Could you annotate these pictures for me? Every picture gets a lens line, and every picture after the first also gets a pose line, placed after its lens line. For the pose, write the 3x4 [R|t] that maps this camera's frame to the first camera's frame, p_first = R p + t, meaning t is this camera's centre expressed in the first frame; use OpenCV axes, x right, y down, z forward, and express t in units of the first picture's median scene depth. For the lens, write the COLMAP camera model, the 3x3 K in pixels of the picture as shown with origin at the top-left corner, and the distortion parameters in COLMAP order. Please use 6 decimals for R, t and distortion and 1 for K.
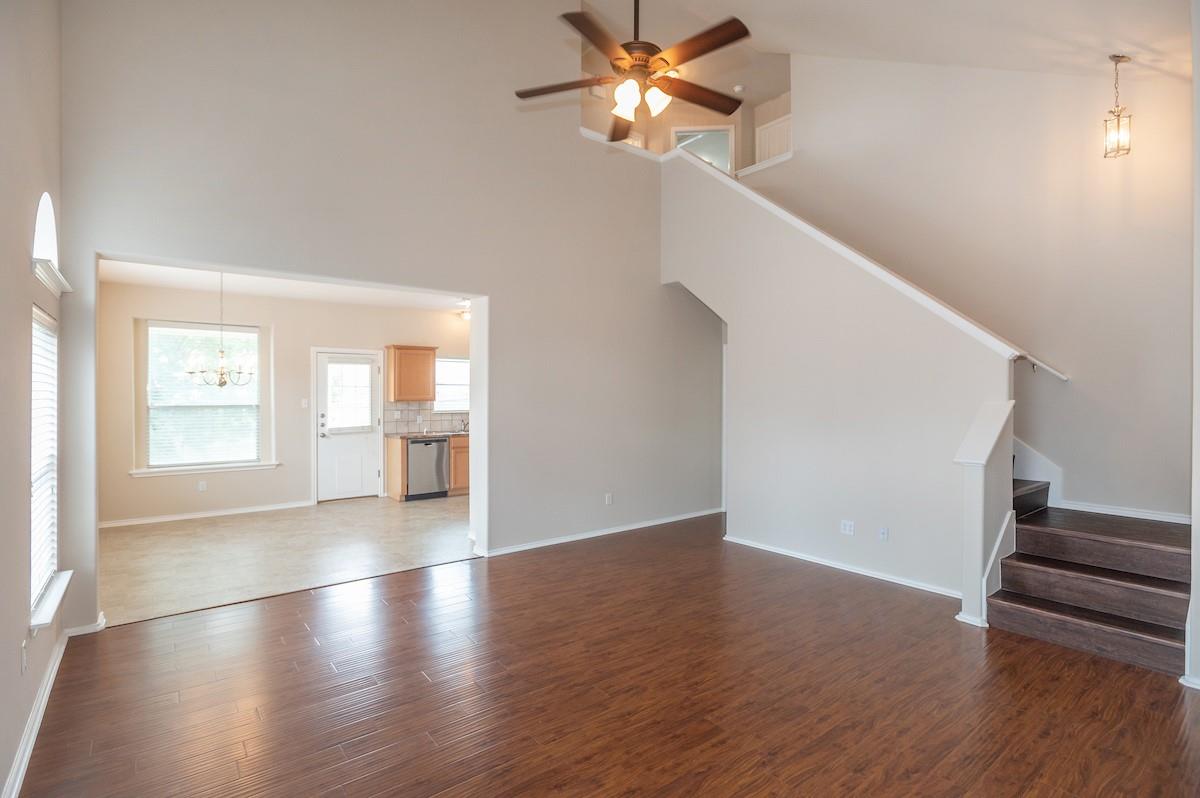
lens RADIAL K [[576.0, 0, 607.1], [0, 576.0, 409.9], [0, 0, 1]] dist [-0.007190, 0.000681]
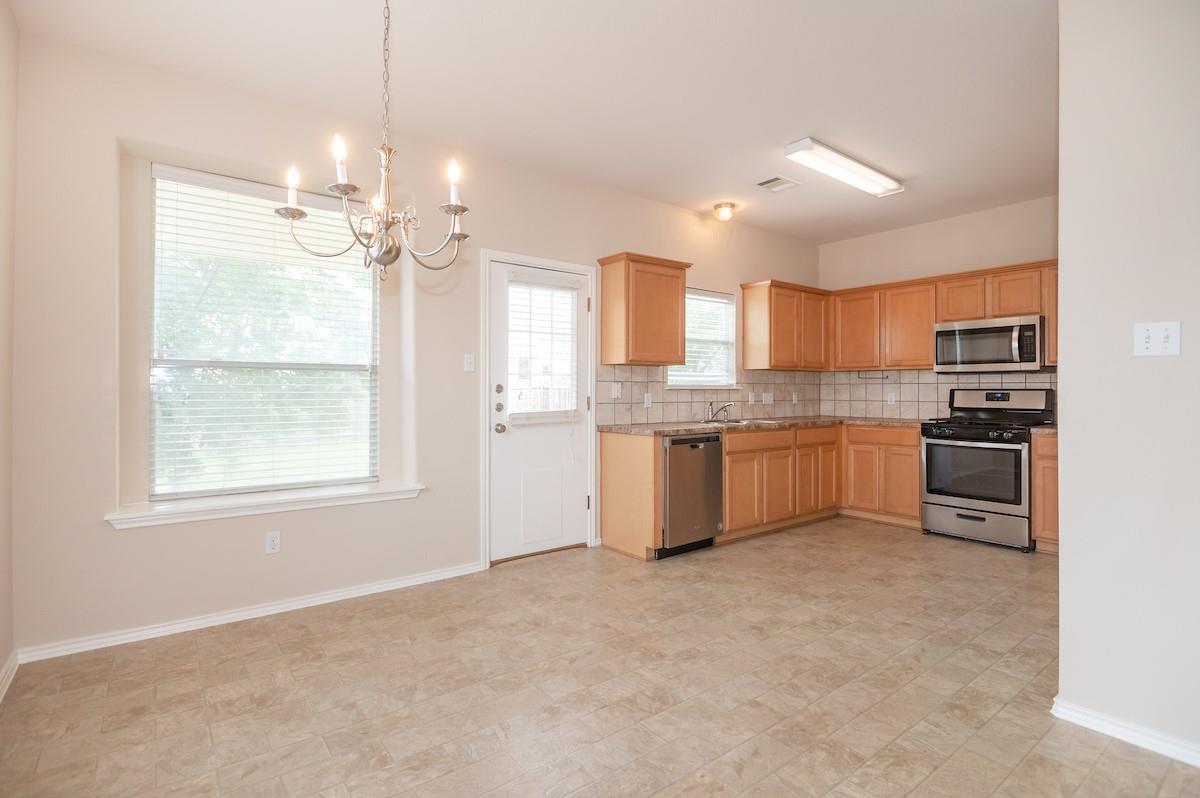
lens RADIAL K [[576.0, 0, 595.8], [0, 576.0, 399.9], [0, 0, 1]] dist [-0.007190, 0.000681]
pose [[0.999752, 0.000669, -0.022273, -0.391482], [-0.000937, 0.999927, -0.012044, 0.025069], [0.022263, 0.012062, 0.999679, 0.493656]]
